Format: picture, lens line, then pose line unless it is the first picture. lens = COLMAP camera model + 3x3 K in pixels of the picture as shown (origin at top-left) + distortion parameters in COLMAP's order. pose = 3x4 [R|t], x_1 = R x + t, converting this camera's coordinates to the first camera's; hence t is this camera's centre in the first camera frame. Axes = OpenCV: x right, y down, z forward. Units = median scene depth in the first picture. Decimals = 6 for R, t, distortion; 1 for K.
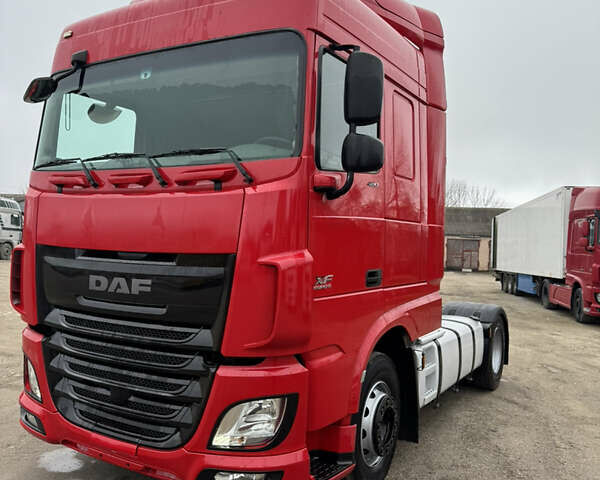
lens RADIAL K [[557.7, 0, 301.6], [0, 557.7, 242.4], [0, 0, 1]] dist [0.156828, -0.319675]
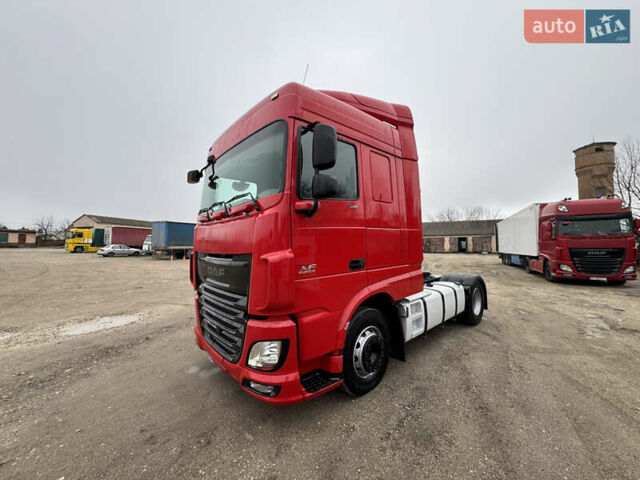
lens RADIAL K [[255.0, 0, 320.5], [0, 255.0, 238.3], [0, 0, 1]] dist [-0.002200, -0.000223]
pose [[0.955560, -0.053143, -0.289965, 0.190036], [0.046489, 0.998474, -0.029795, 0.004491], [0.291106, 0.014991, 0.956573, 0.199930]]
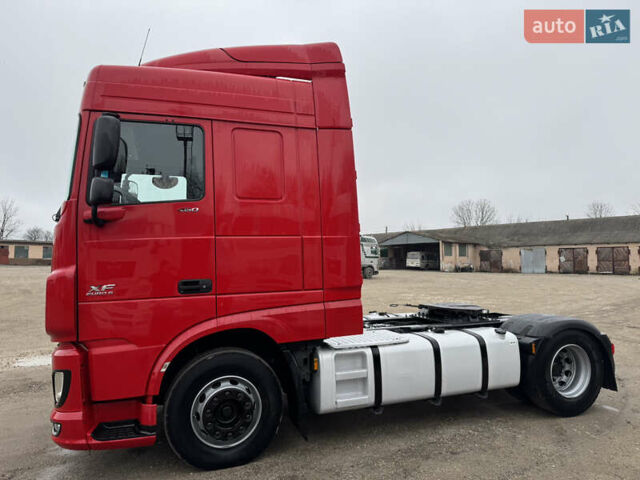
lens RADIAL K [[442.7, 0, 318.4], [0, 442.7, 241.6], [0, 0, 1]] dist [0.057888, -0.073034]
pose [[0.770754, -0.074189, -0.632798, 0.732141], [0.042717, 0.996980, -0.064855, 0.031118], [0.635699, 0.022955, 0.771596, 0.328533]]
